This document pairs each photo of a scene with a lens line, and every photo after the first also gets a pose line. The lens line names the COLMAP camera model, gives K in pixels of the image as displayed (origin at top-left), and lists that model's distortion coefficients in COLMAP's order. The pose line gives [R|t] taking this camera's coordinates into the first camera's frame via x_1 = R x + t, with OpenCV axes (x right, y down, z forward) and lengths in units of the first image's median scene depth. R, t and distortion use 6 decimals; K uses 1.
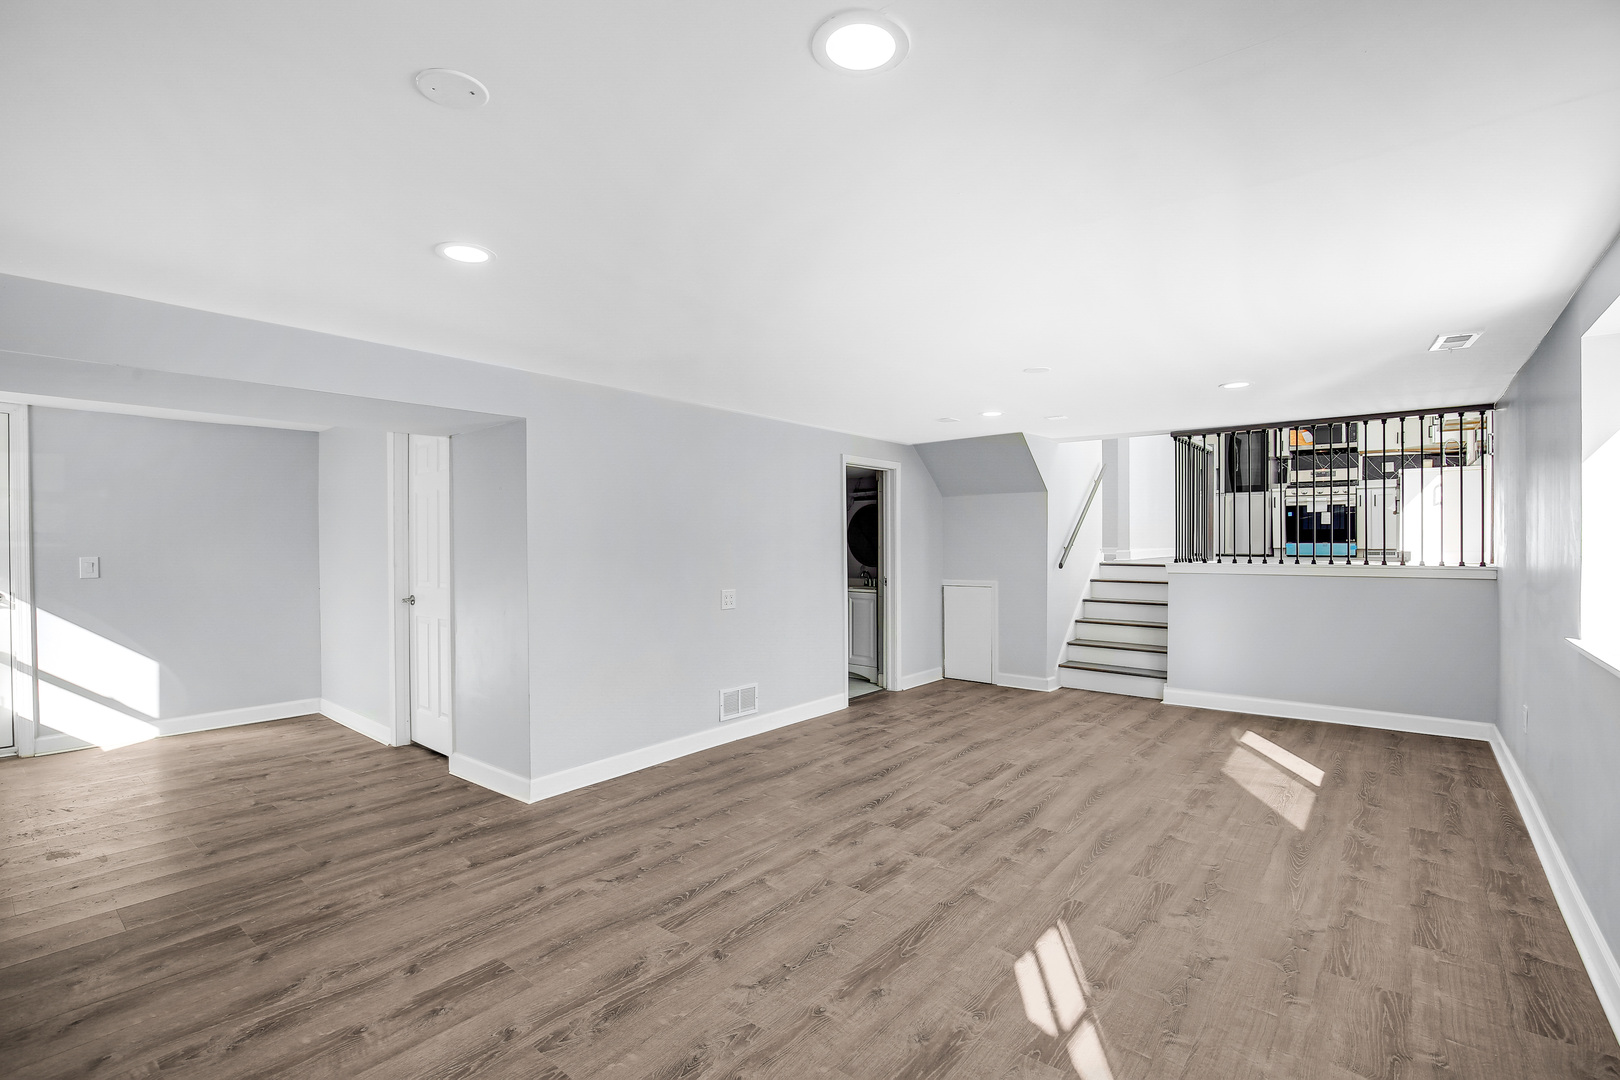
lens RADIAL K [[731.5, 0, 810.0], [0, 731.5, 540.0], [0, 0, 1]] dist [-0.026306, 0.001175]
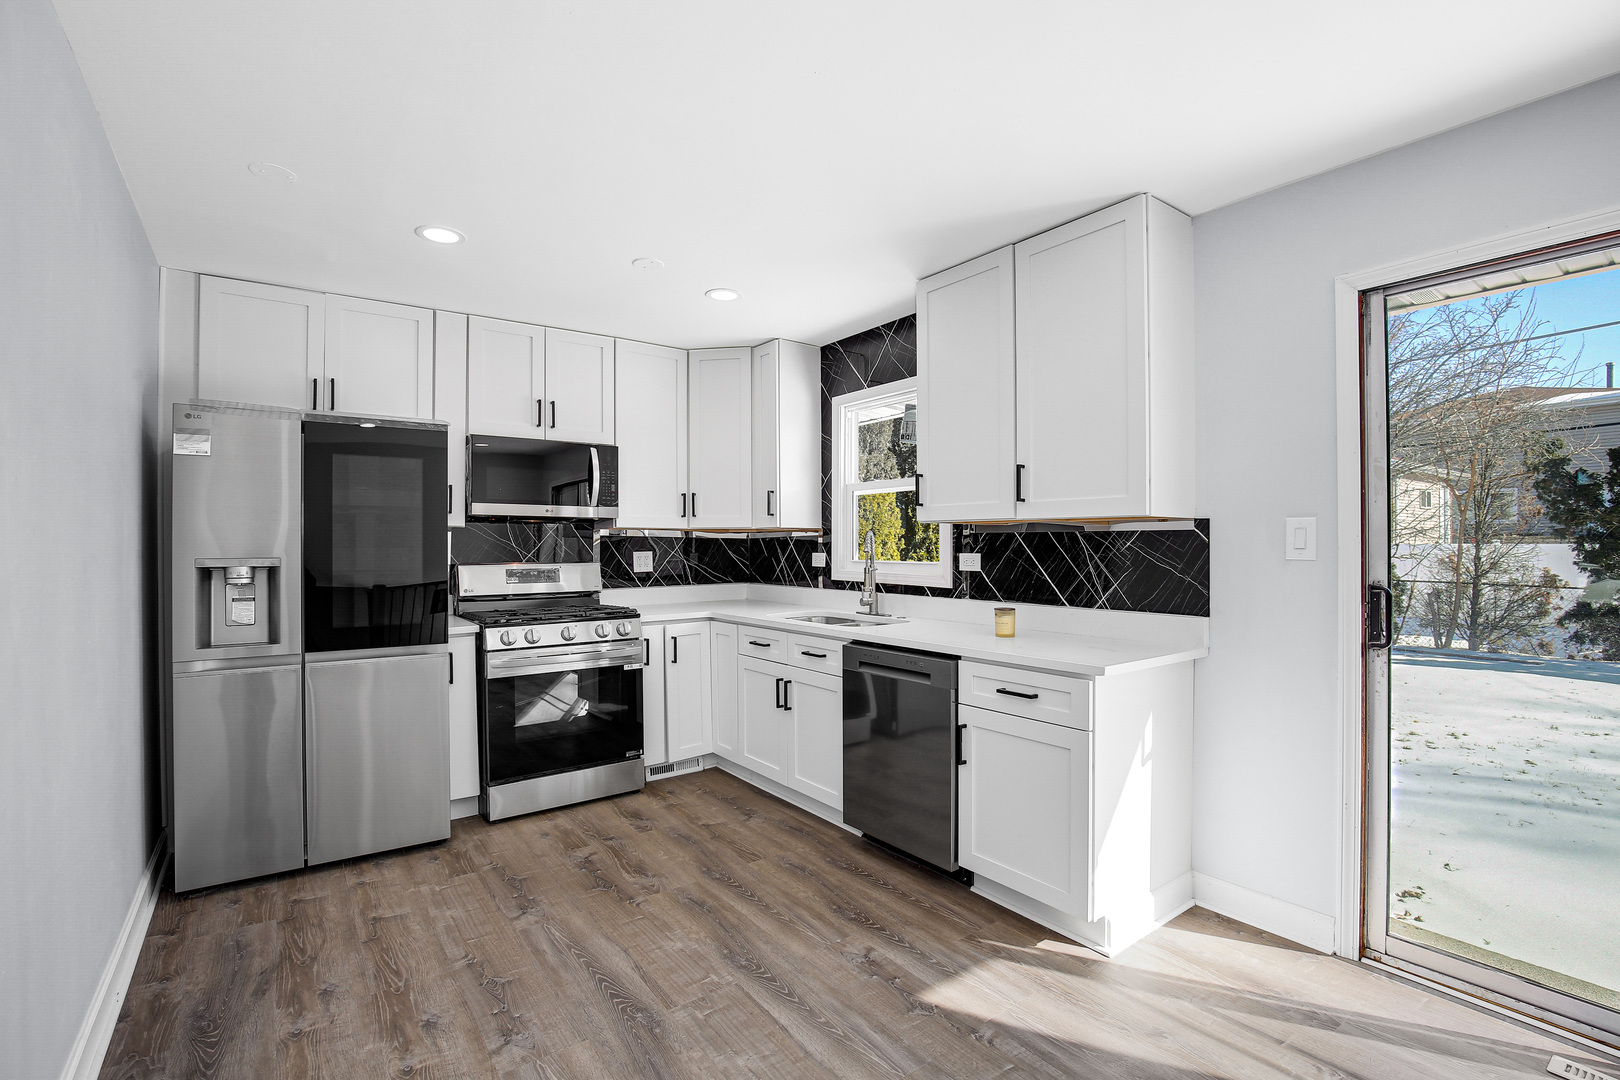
lens RADIAL K [[731.5, 0, 810.0], [0, 731.5, 540.0], [0, 0, 1]] dist [-0.026306, 0.001175]
pose [[0.247034, 0.009020, 0.968965, 0.858160], [-0.002513, 0.999959, -0.008668, -0.266882], [-0.969004, -0.000294, 0.247046, 1.839617]]
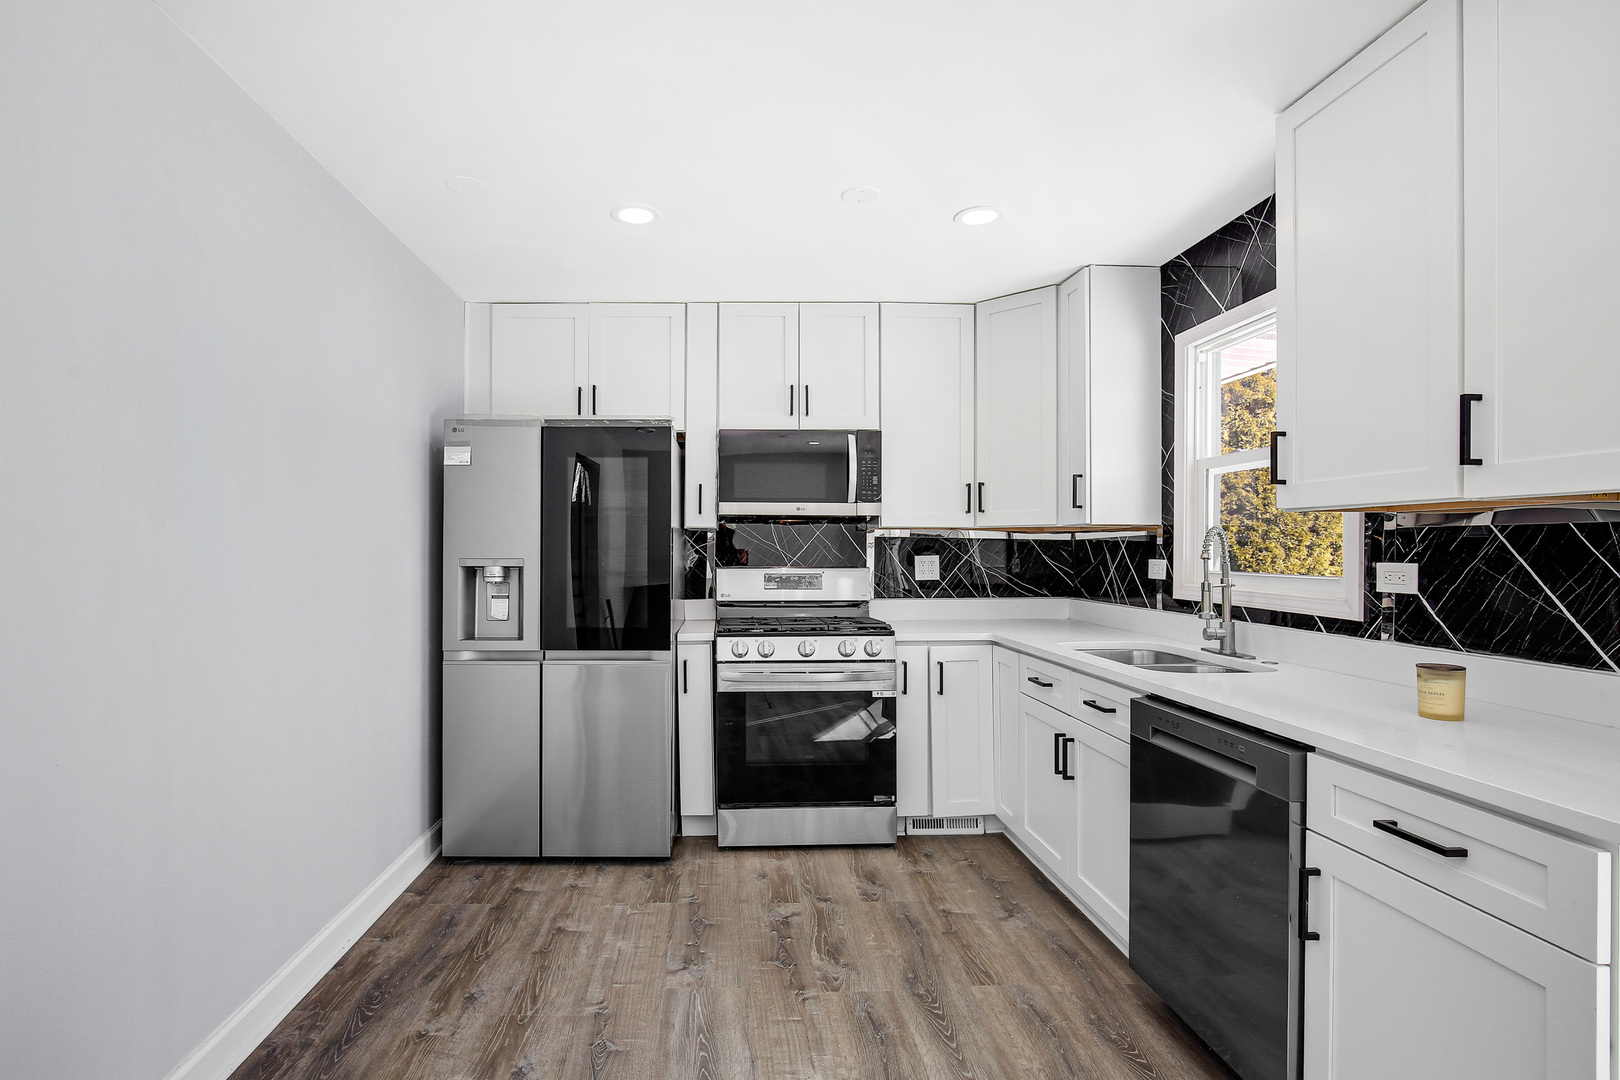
lens RADIAL K [[777.9, 0, 742.0], [0, 777.9, 549.4], [0, 0, 1]] dist [-0.015011, 0.000880]
pose [[0.756867, 0.003748, 0.653559, 1.060278], [-0.006248, 0.999979, 0.001502, -0.266250], [-0.653539, -0.005220, 0.756874, 1.763160]]
